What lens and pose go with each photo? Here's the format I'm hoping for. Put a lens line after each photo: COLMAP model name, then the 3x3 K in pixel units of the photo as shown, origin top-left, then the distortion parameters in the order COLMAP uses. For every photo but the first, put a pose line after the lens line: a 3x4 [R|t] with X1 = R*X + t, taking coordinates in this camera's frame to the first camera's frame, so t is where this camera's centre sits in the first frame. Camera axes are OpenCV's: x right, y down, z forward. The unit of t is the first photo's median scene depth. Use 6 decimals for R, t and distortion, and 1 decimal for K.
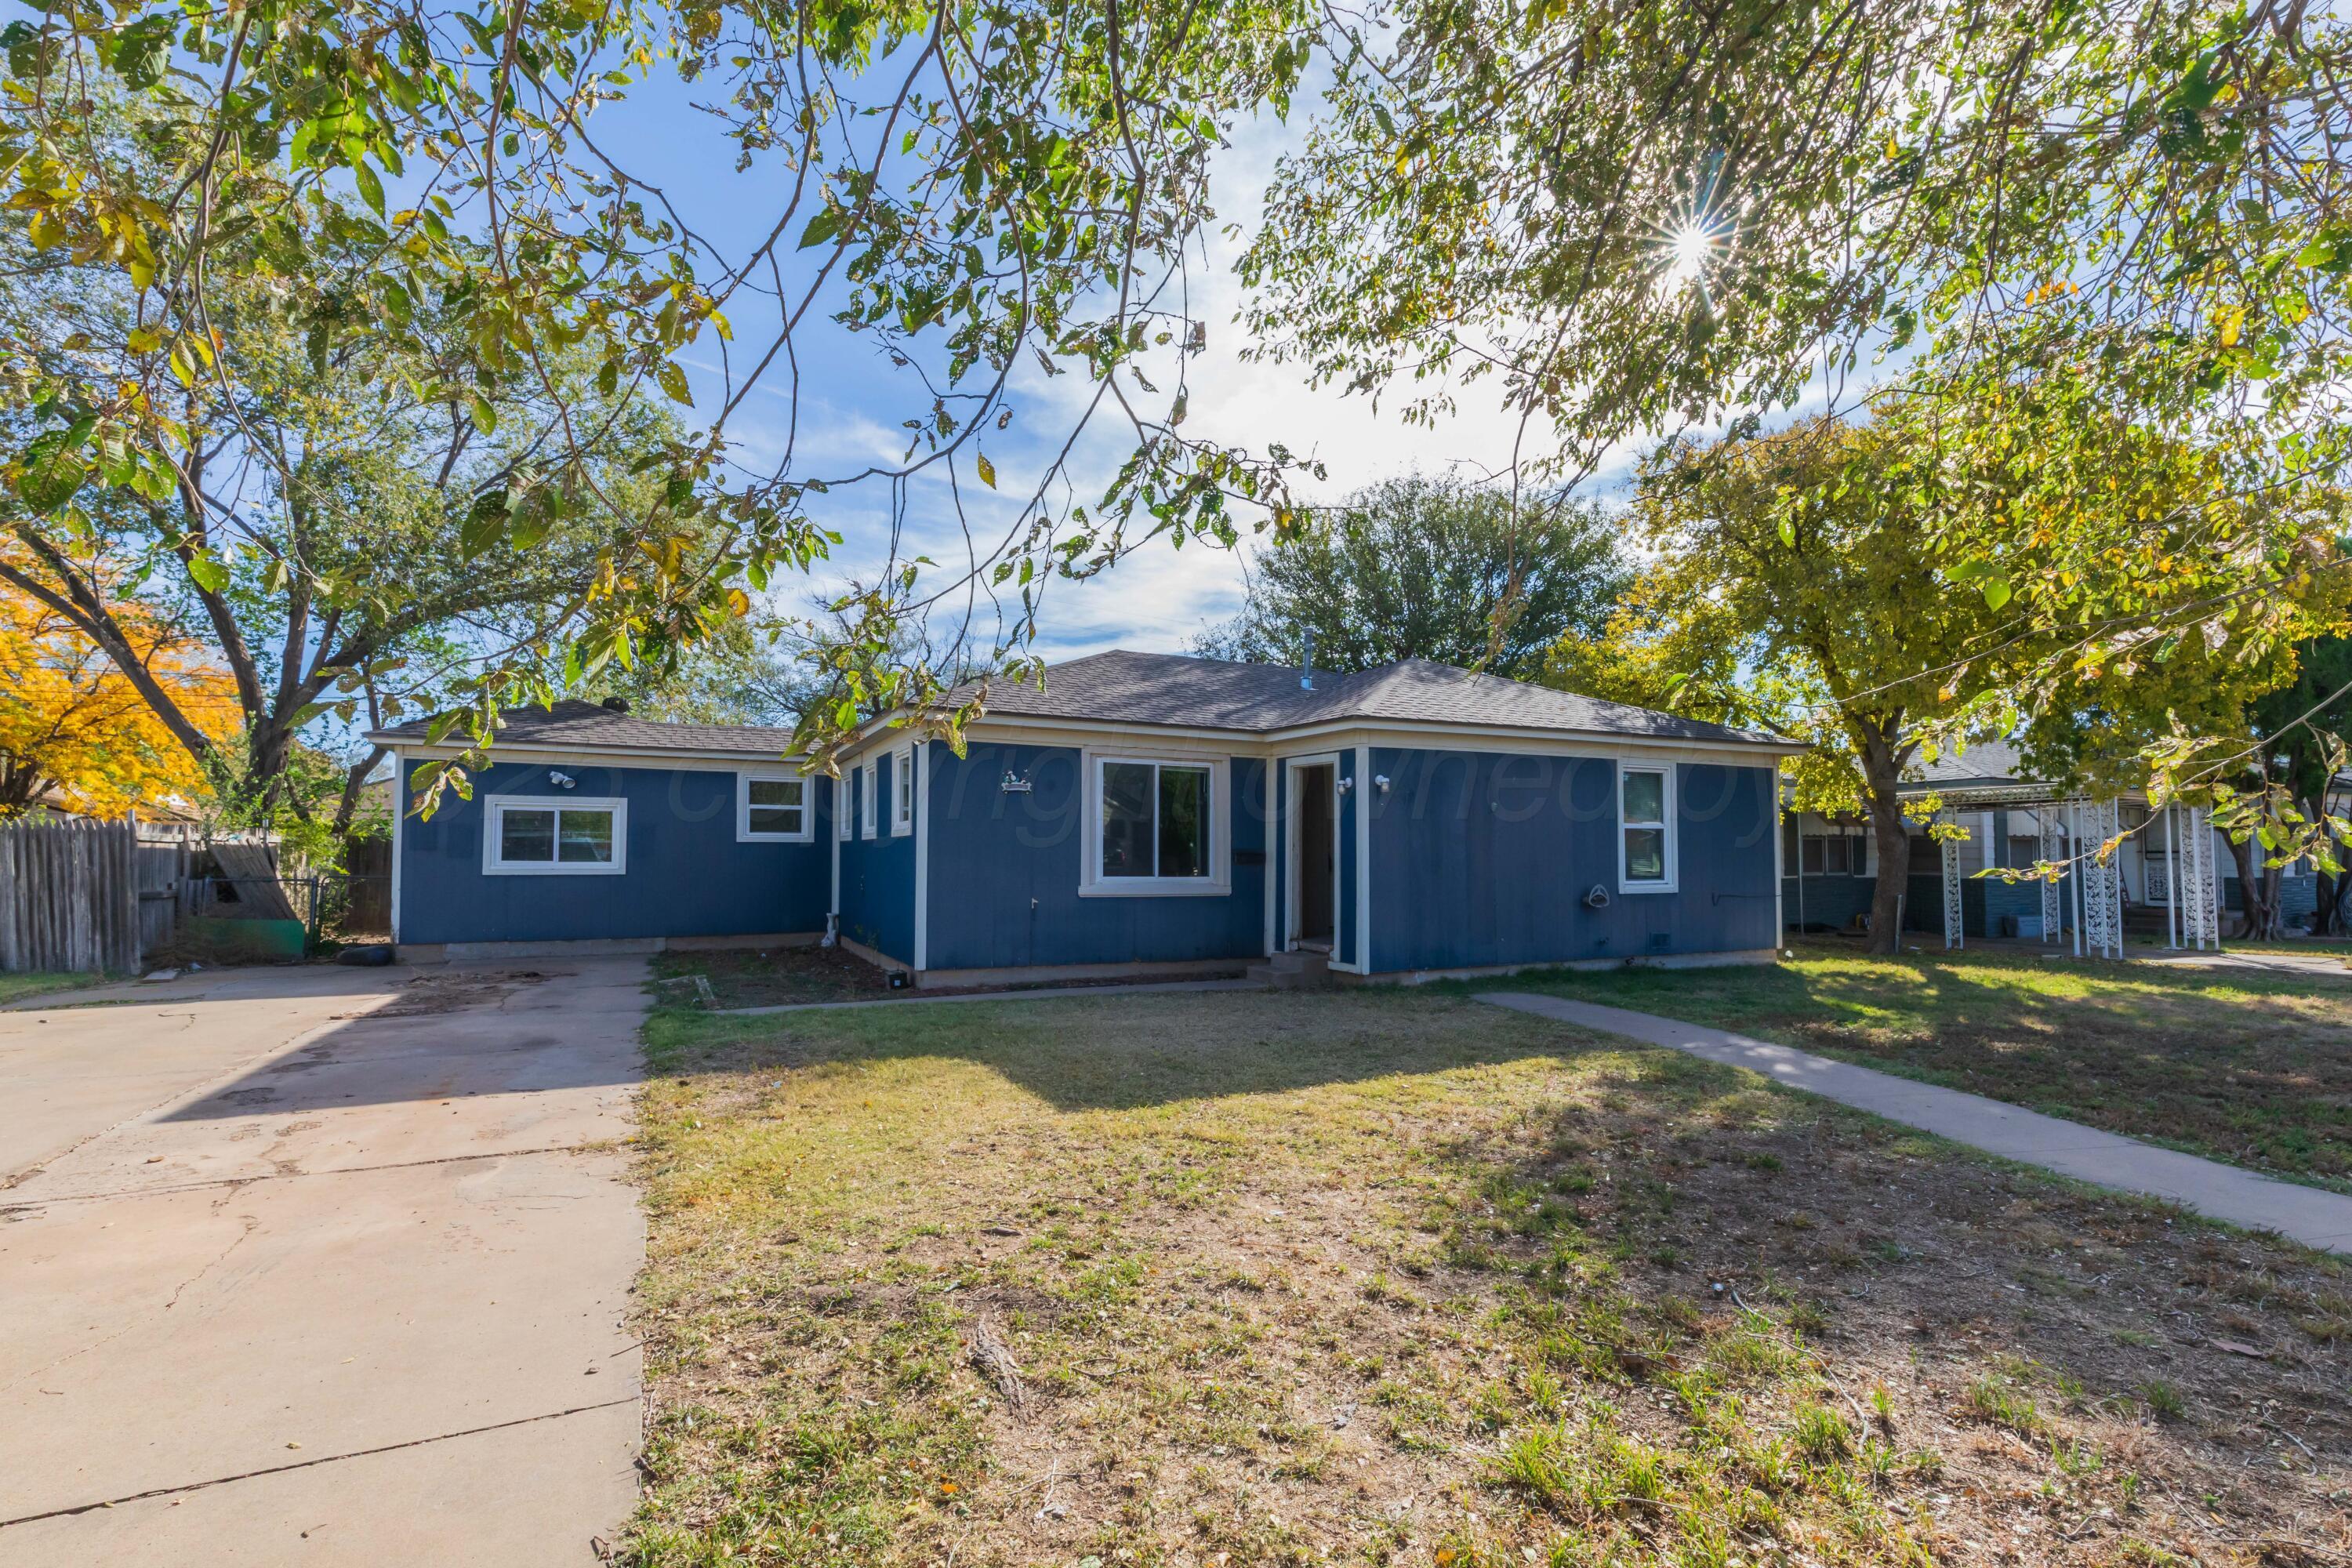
lens RADIAL K [[1071.8, 0, 1168.5], [0, 1071.8, 825.3], [0, 0, 1]] dist [0.003082, -0.000142]
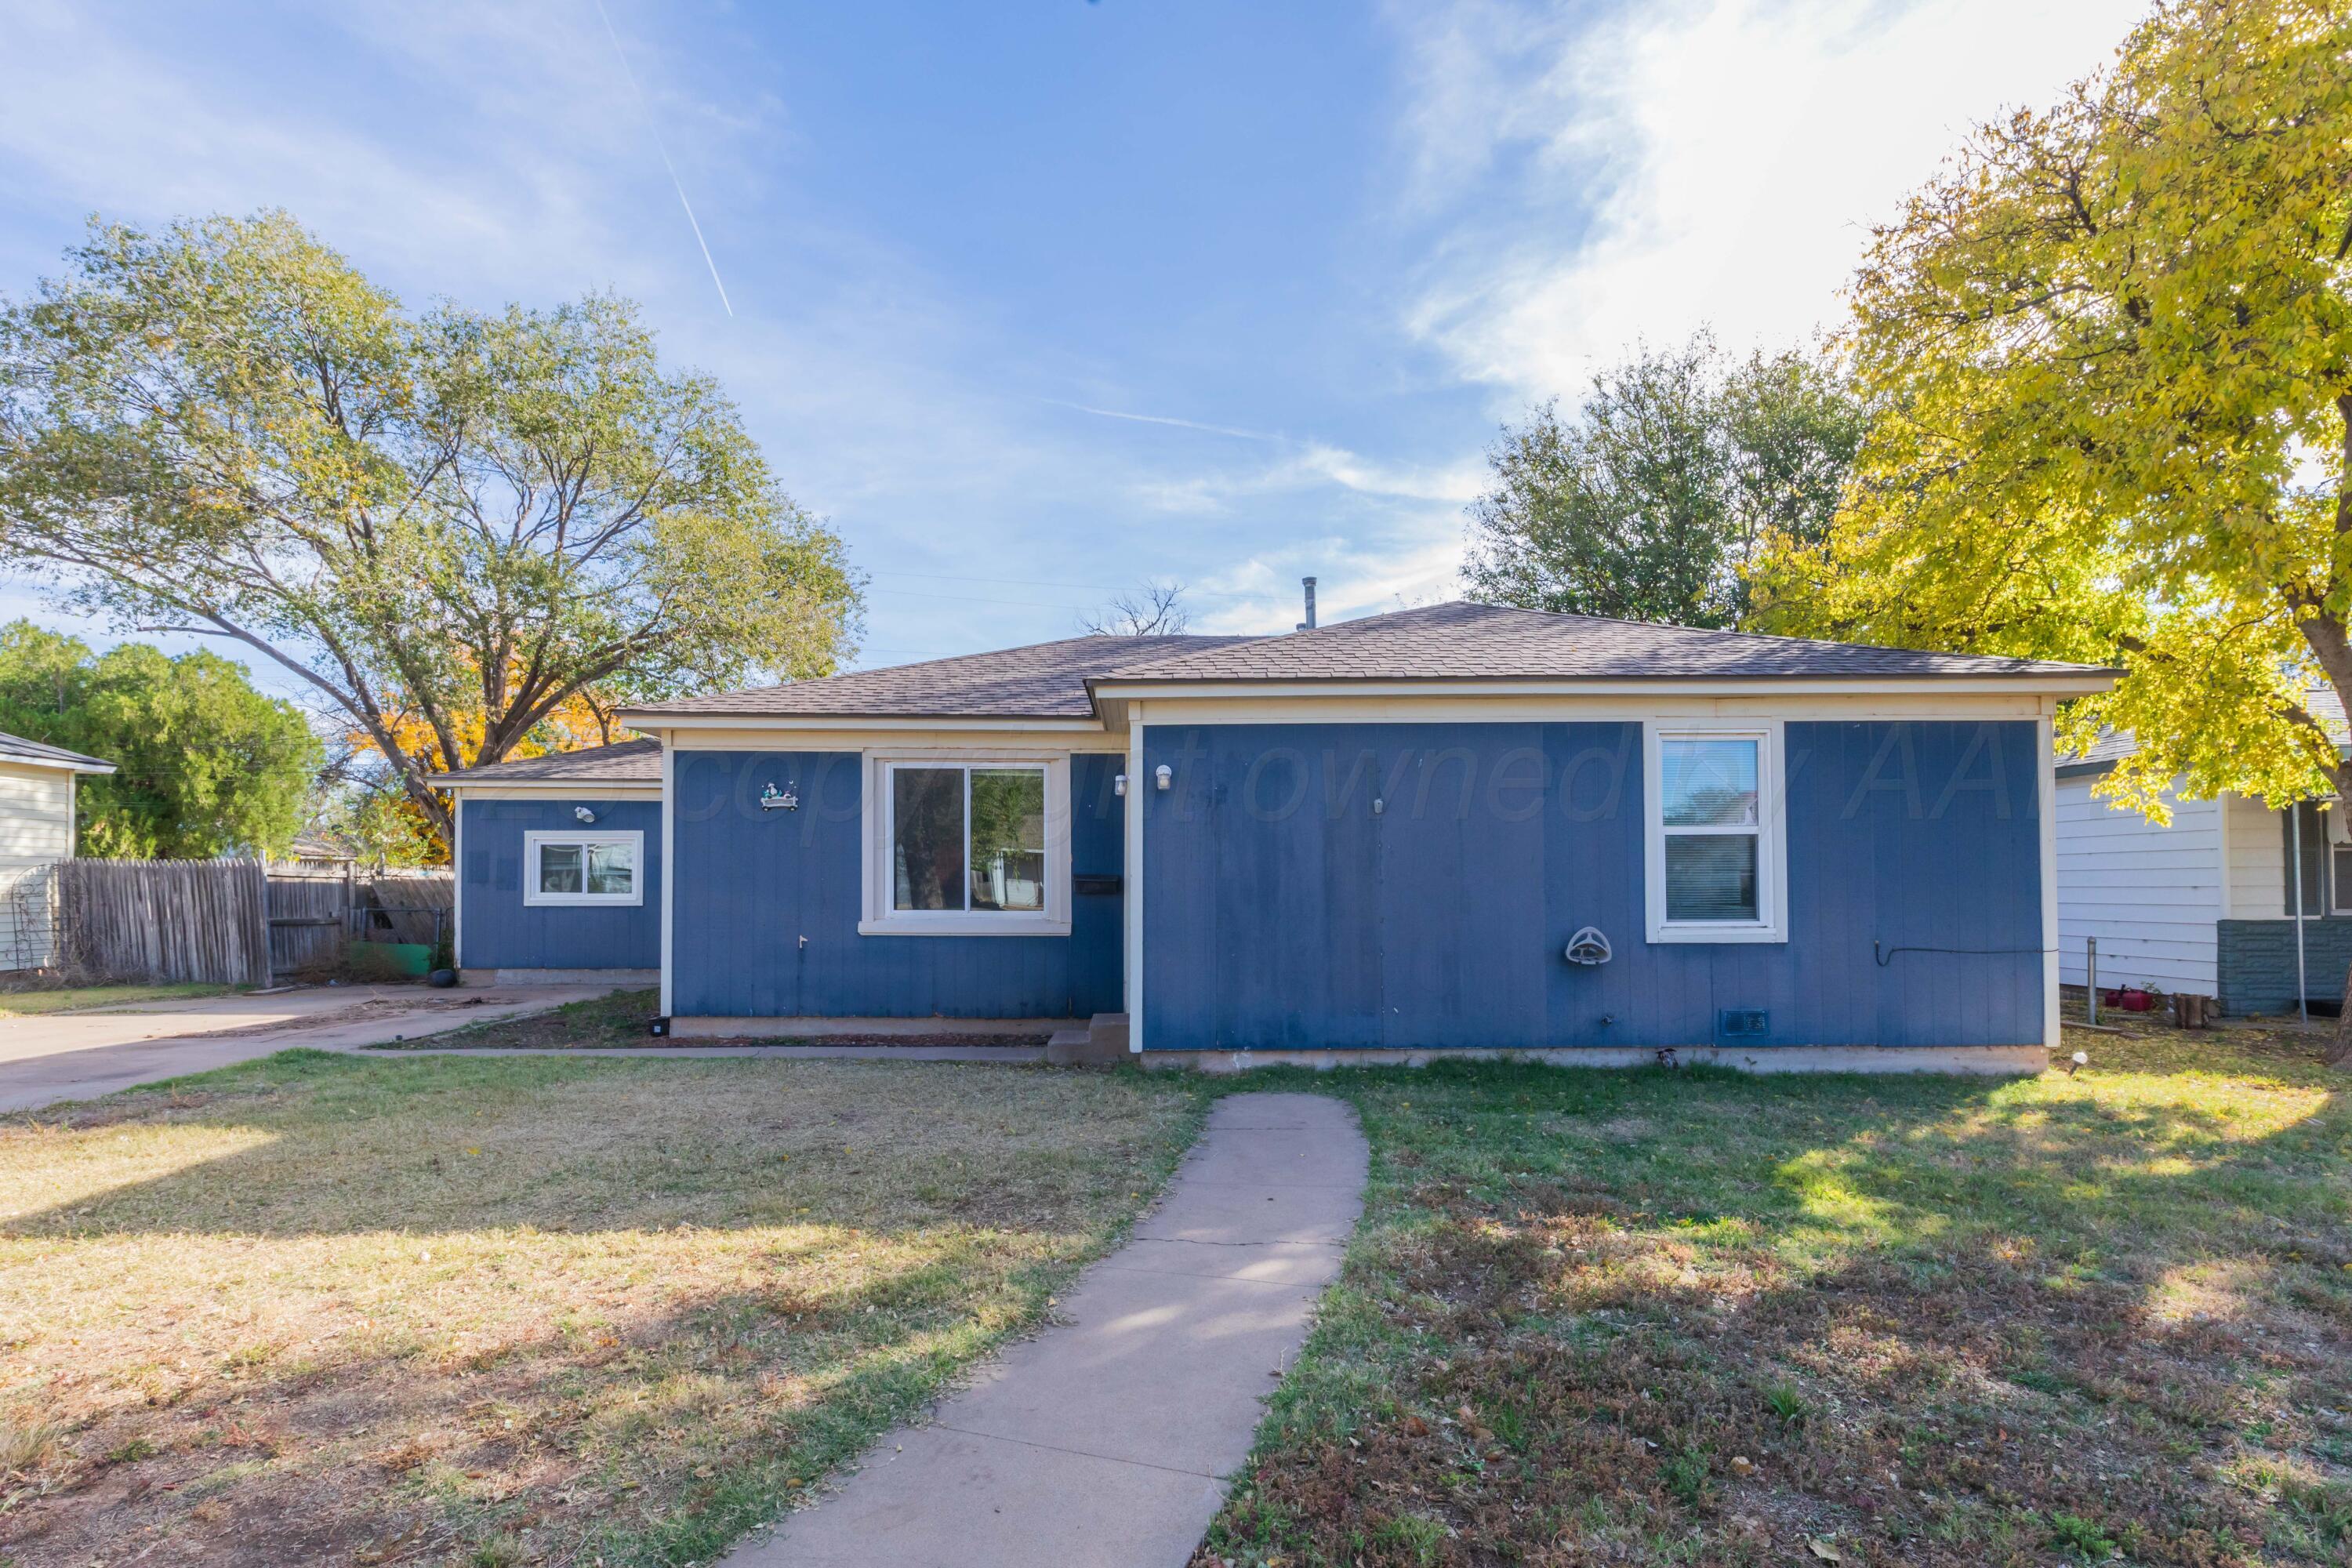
lens RADIAL K [[1071.8, 0, 1168.5], [0, 1071.8, 825.3], [0, 0, 1]] dist [0.003082, -0.000142]
pose [[0.905288, -0.028155, -0.423865, 0.469085], [0.013763, 0.999221, -0.036977, 0.016990], [0.424576, 0.027641, 0.904970, 0.352099]]
